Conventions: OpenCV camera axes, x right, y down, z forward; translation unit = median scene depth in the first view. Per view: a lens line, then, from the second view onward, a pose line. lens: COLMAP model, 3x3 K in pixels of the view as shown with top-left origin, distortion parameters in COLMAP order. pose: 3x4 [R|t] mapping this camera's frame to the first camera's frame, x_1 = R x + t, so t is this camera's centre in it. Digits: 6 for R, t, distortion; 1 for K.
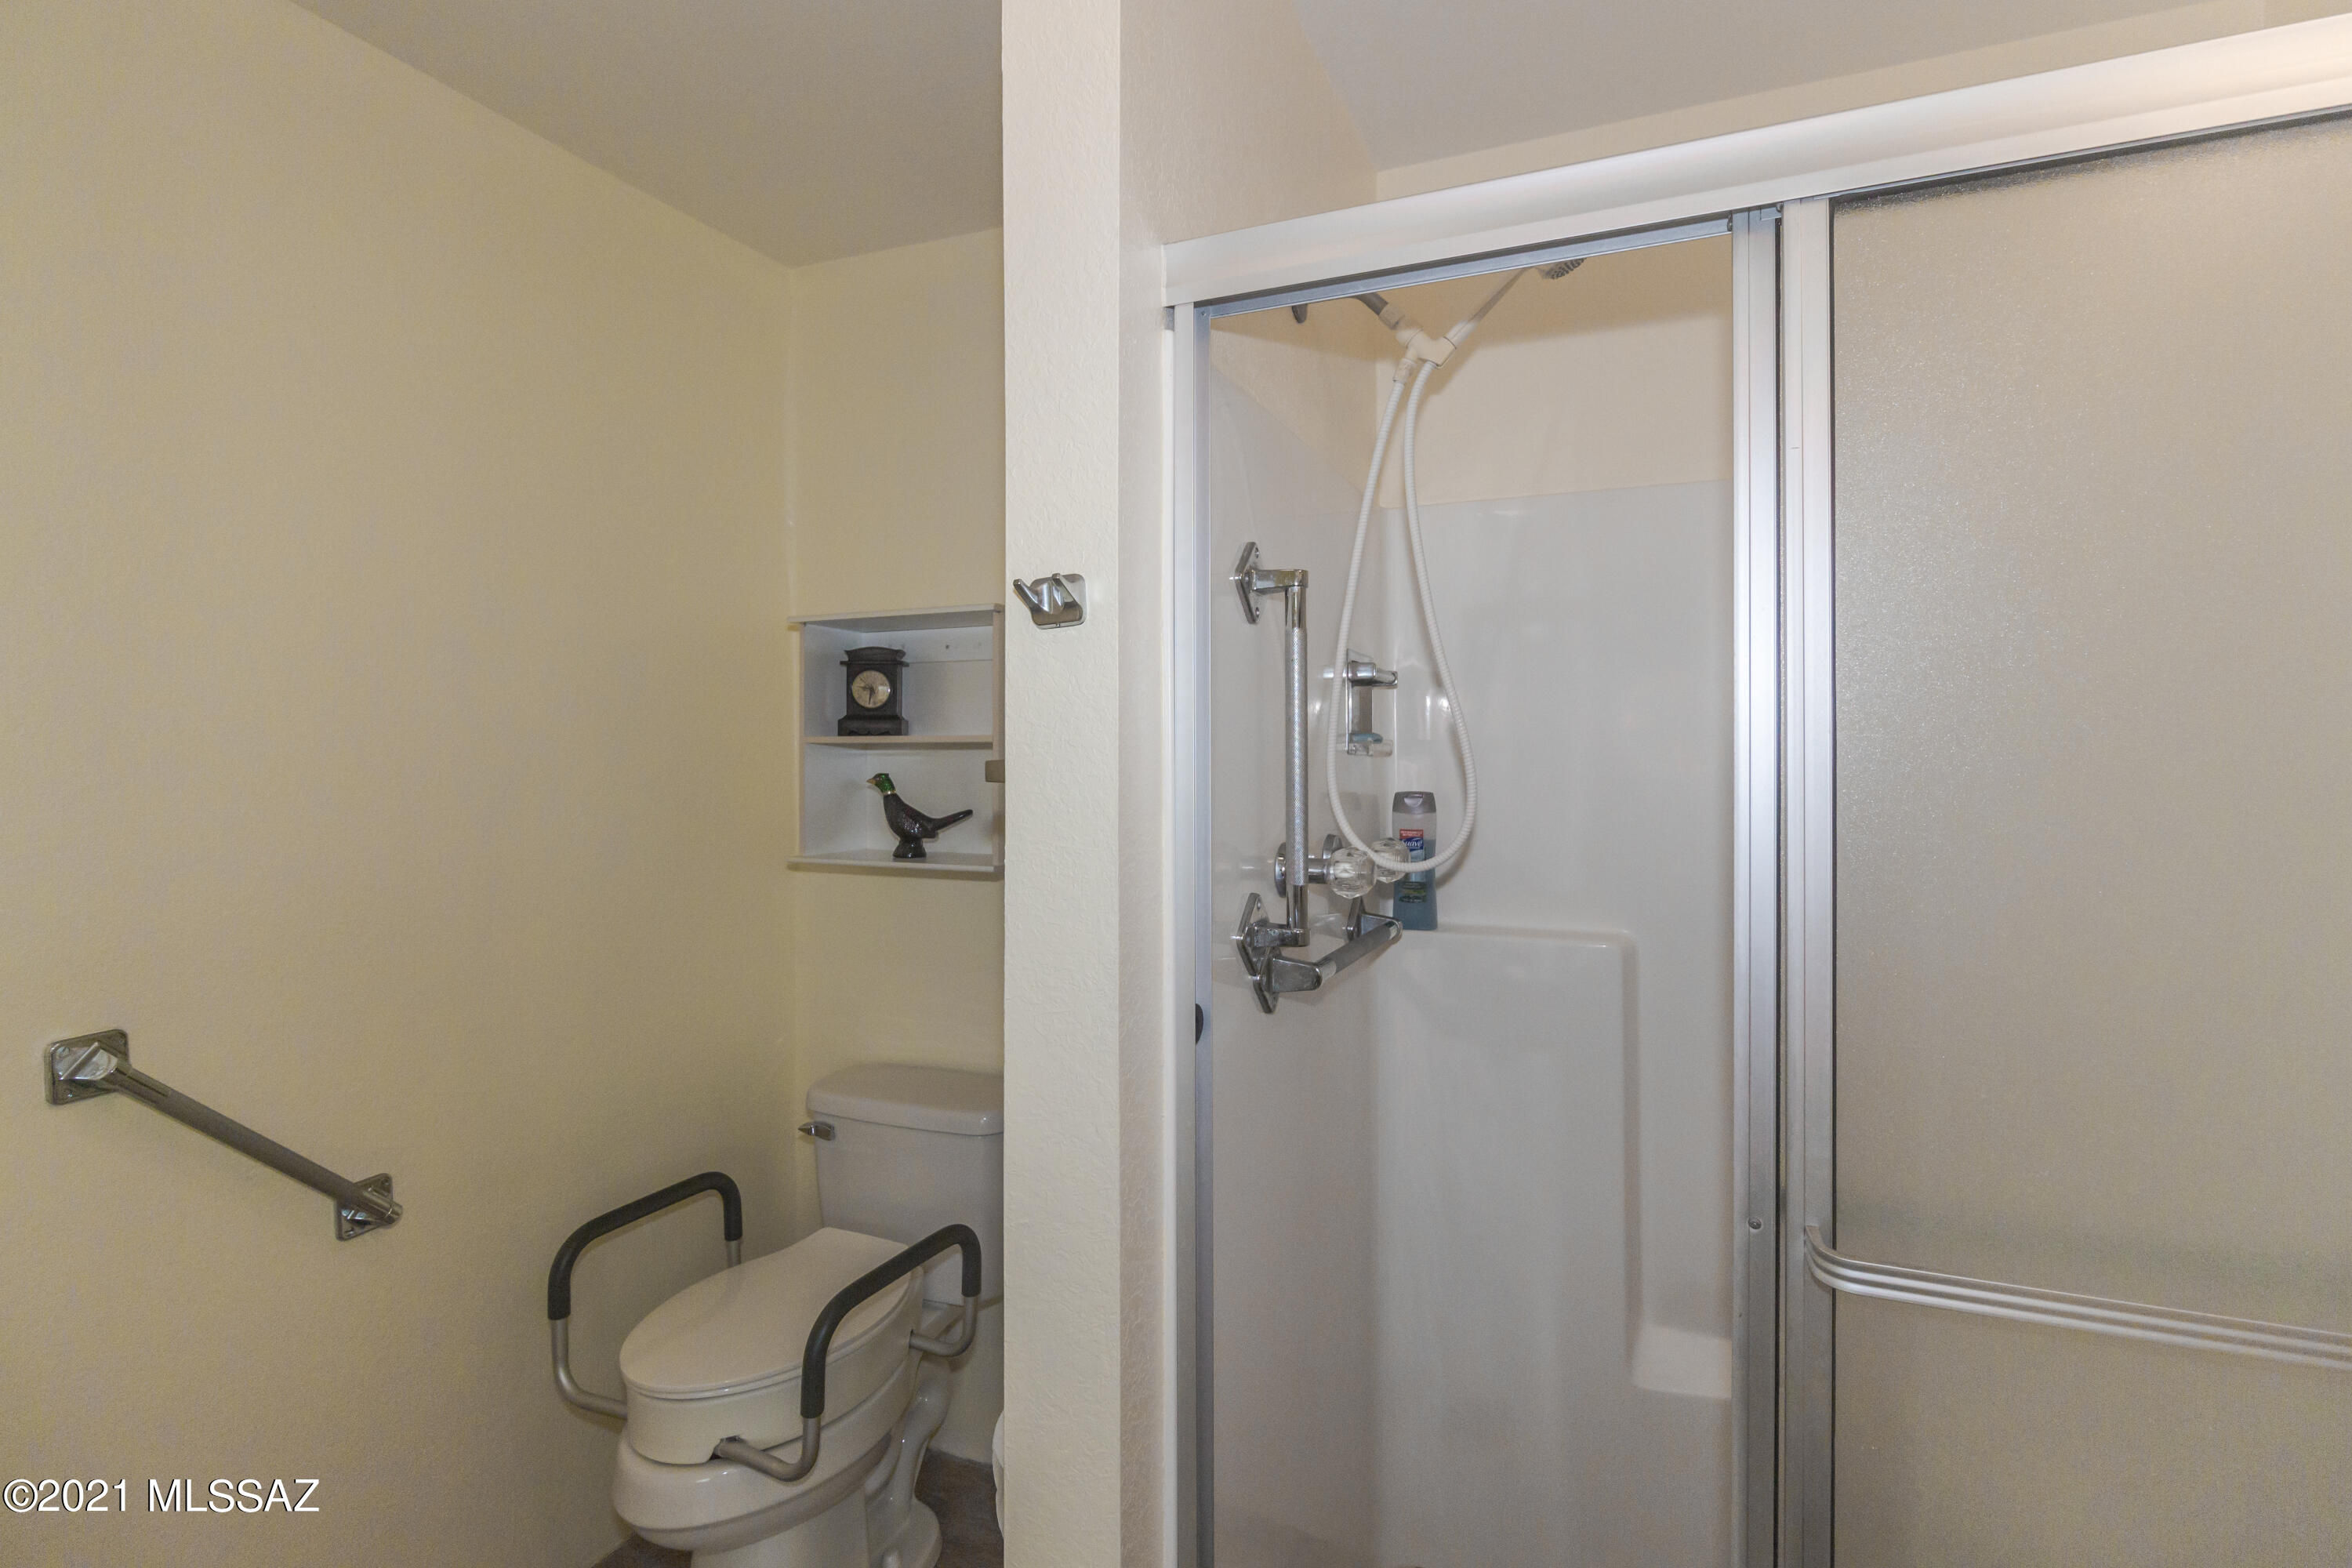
lens RADIAL K [[1108.9, 0, 1185.6], [0, 1108.9, 766.7], [0, 0, 1]] dist [0.002560, 0.000653]
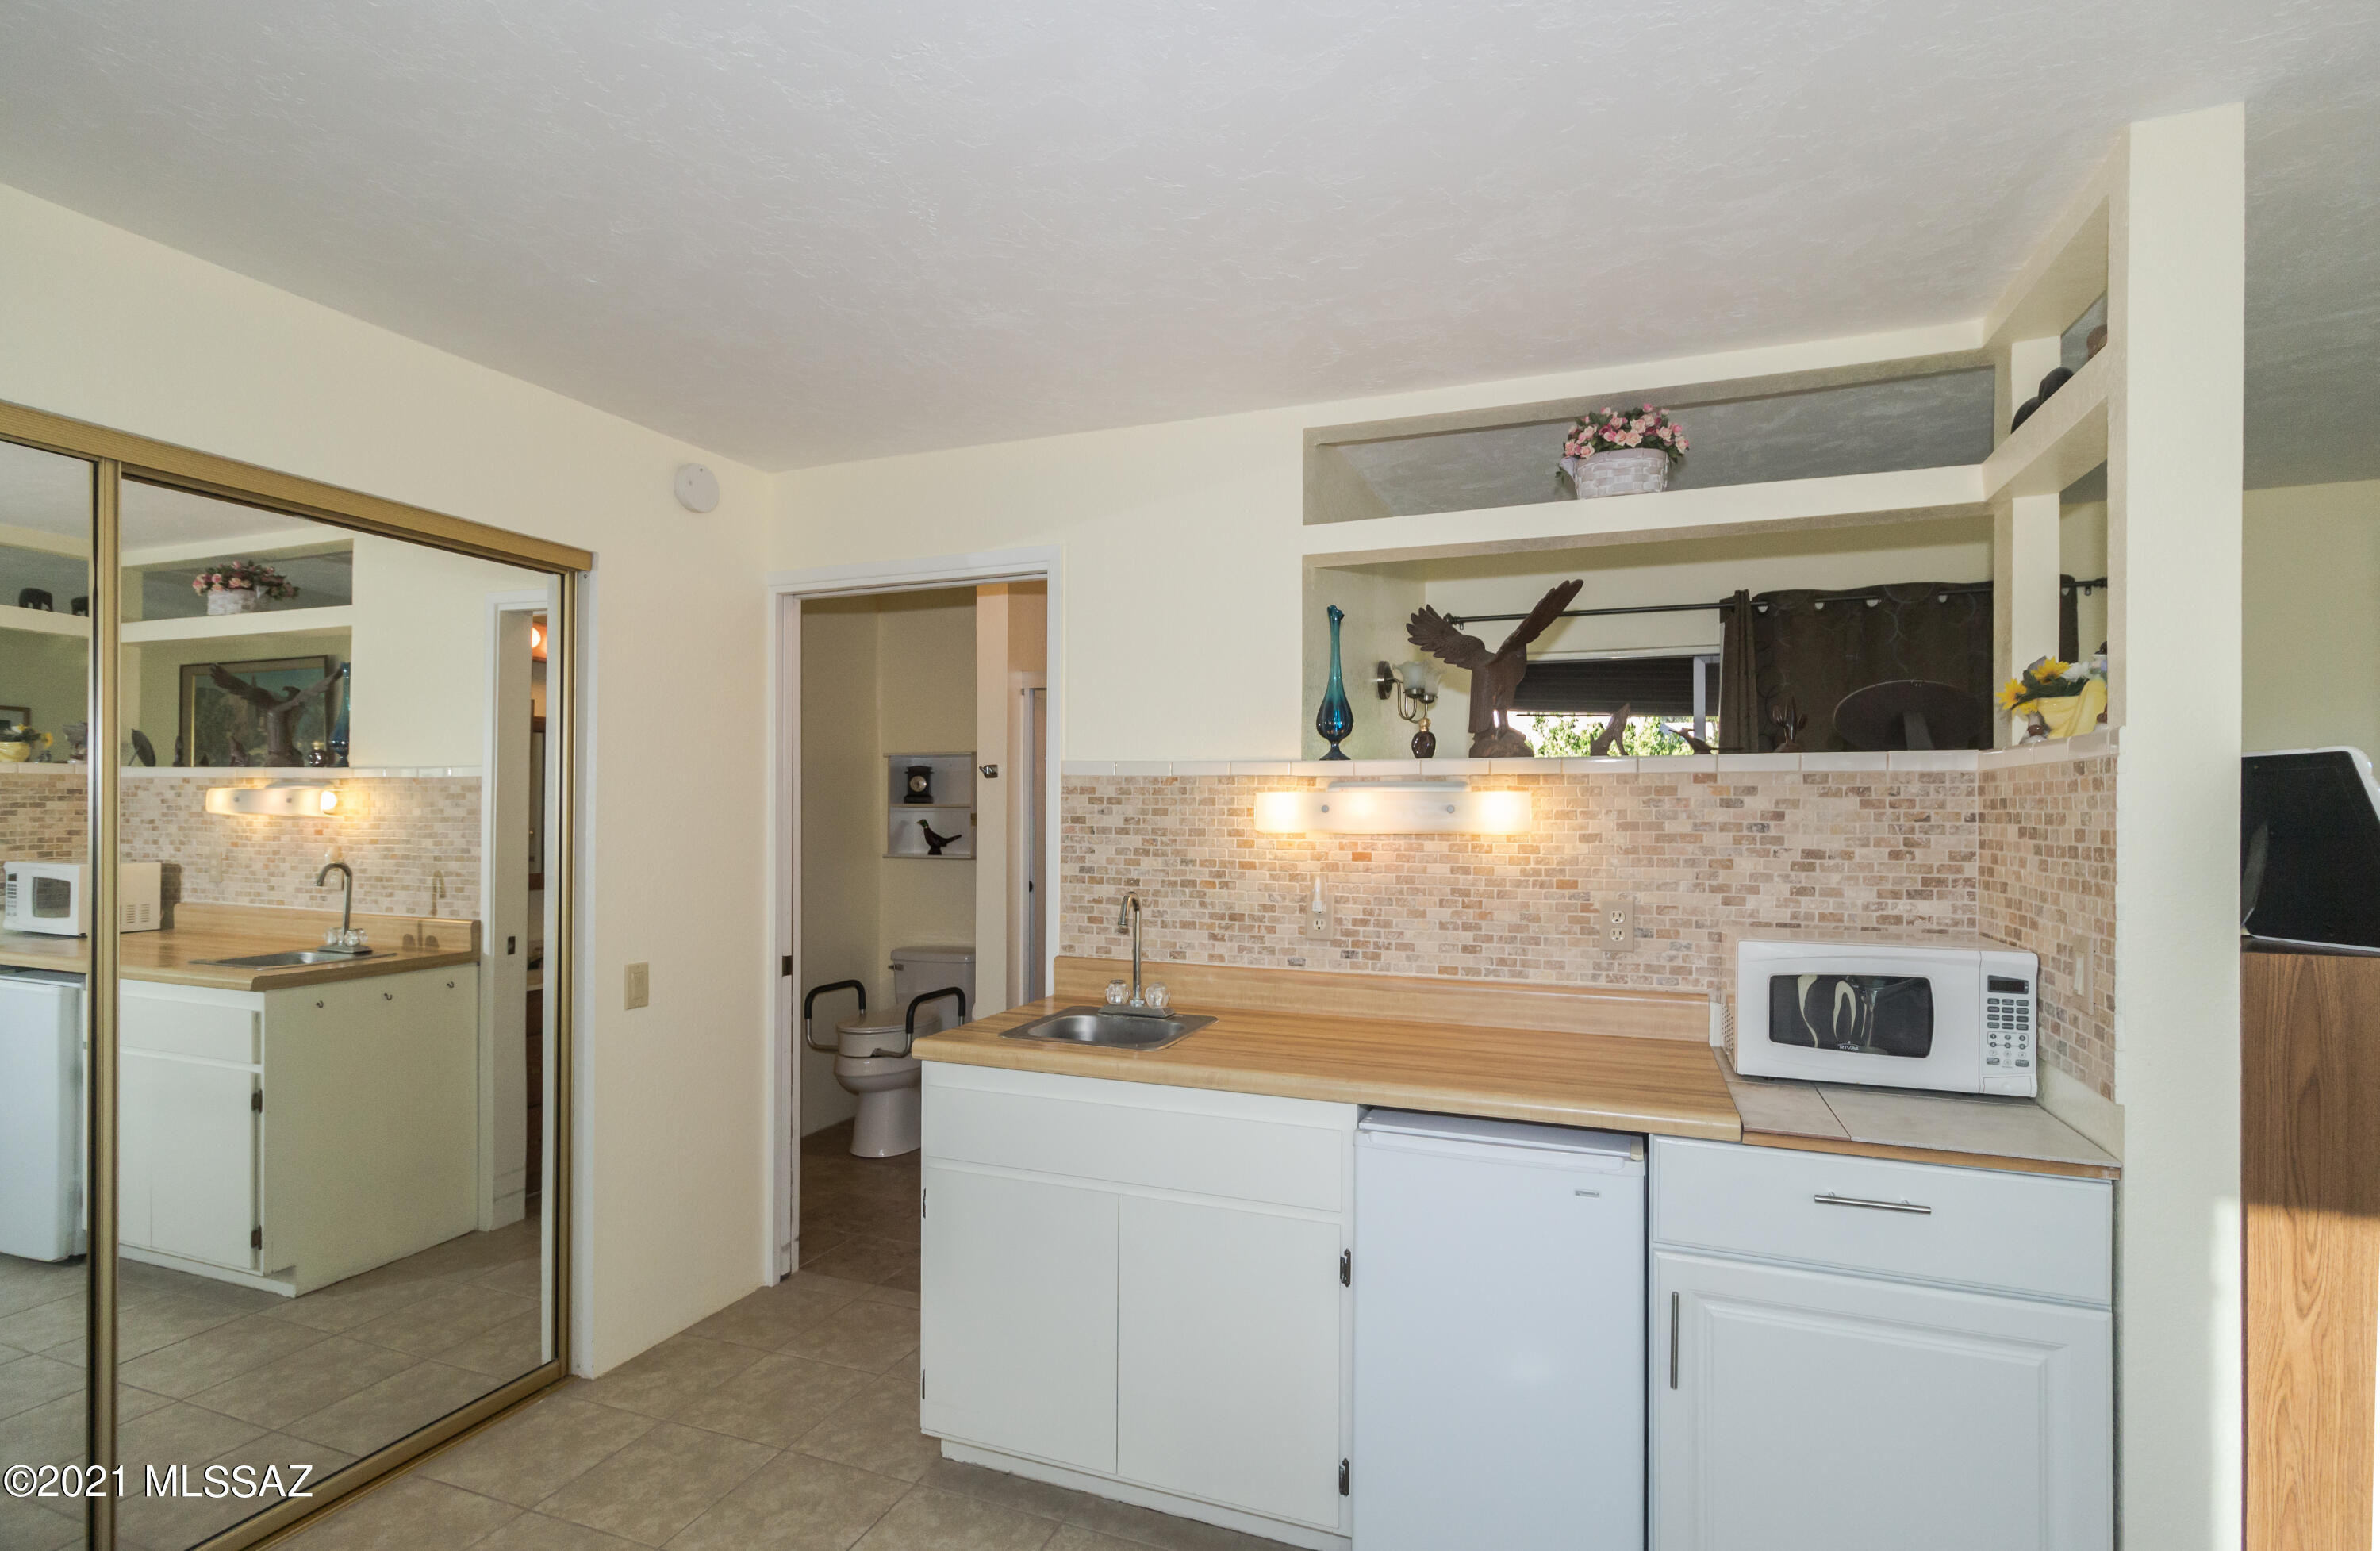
lens RADIAL K [[1086.7, 0, 1185.5], [0, 1086.7, 809.1], [0, 0, 1]] dist [0.001874, 0.000198]
pose [[0.999348, 0.005537, 0.035676, 0.208685], [-0.004984, 0.999866, -0.015561, 0.018031], [-0.035758, 0.015373, 0.999242, -1.370409]]
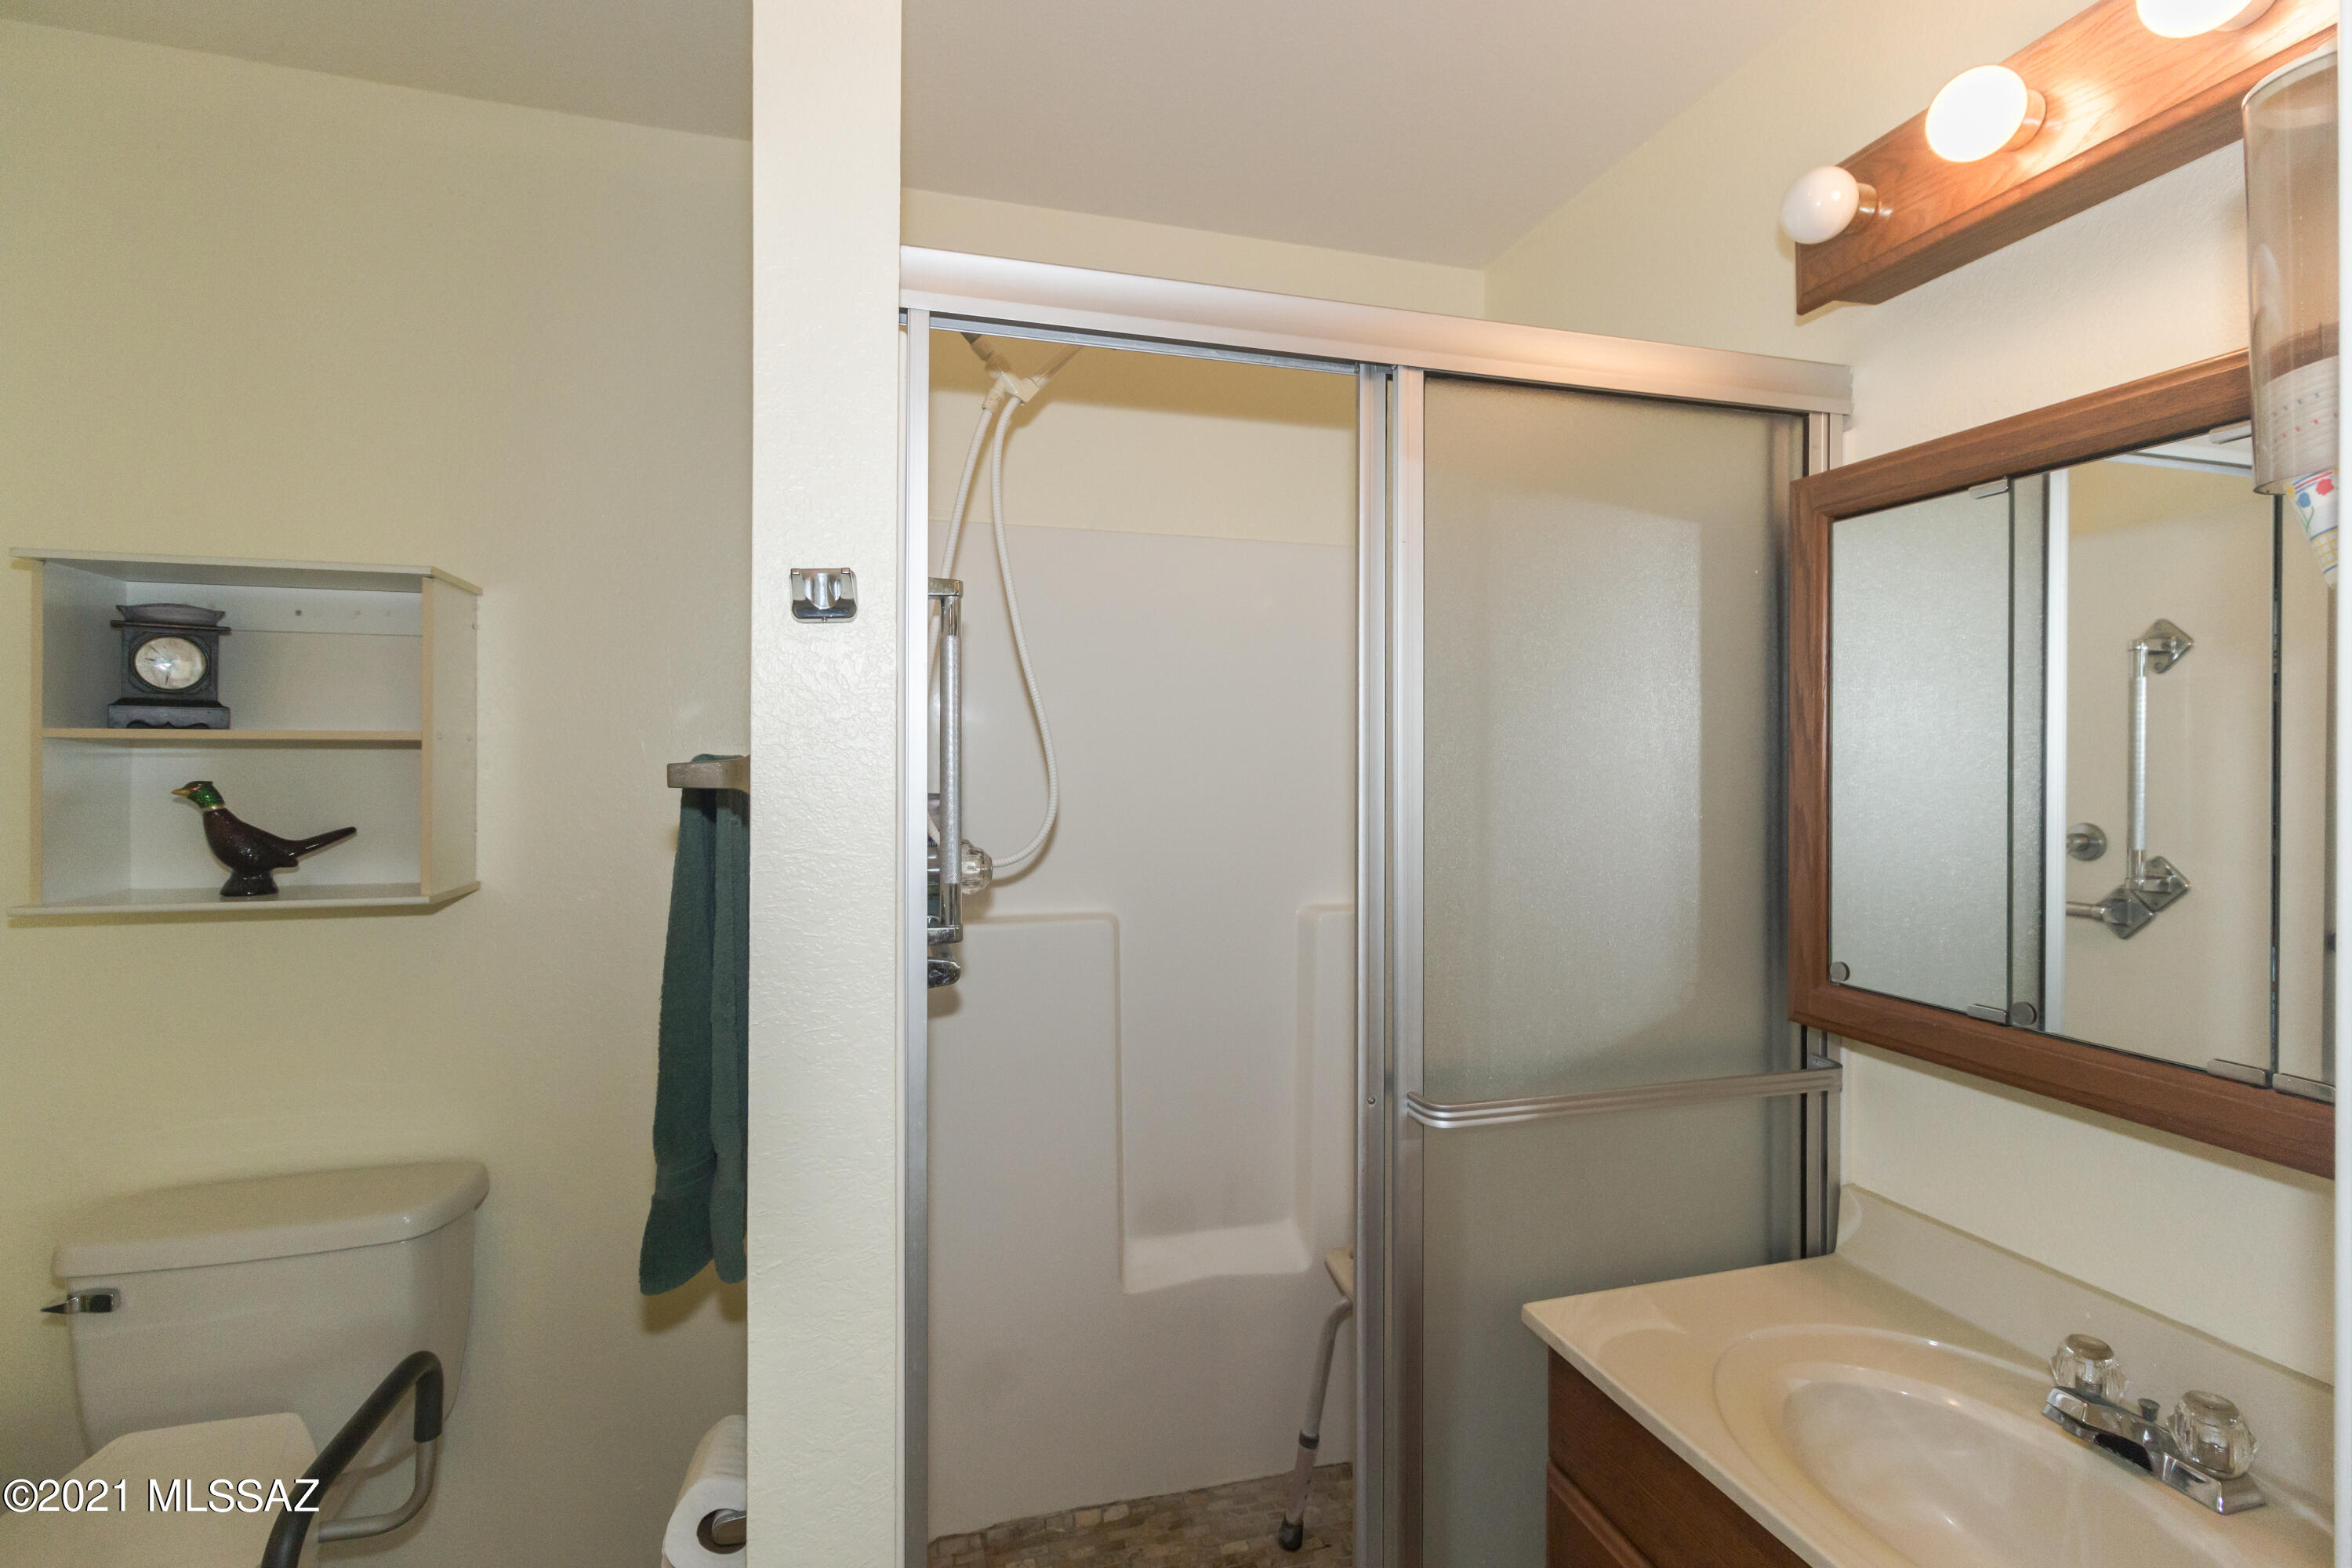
lens RADIAL K [[1108.9, 0, 1185.6], [0, 1108.9, 766.7], [0, 0, 1]] dist [0.002560, 0.000653]
pose [[0.775481, -0.001547, 0.631369, -0.233349], [0.003372, 0.999993, -0.001691, -0.000064], [-0.631362, 0.003441, 0.775481, 0.034737]]
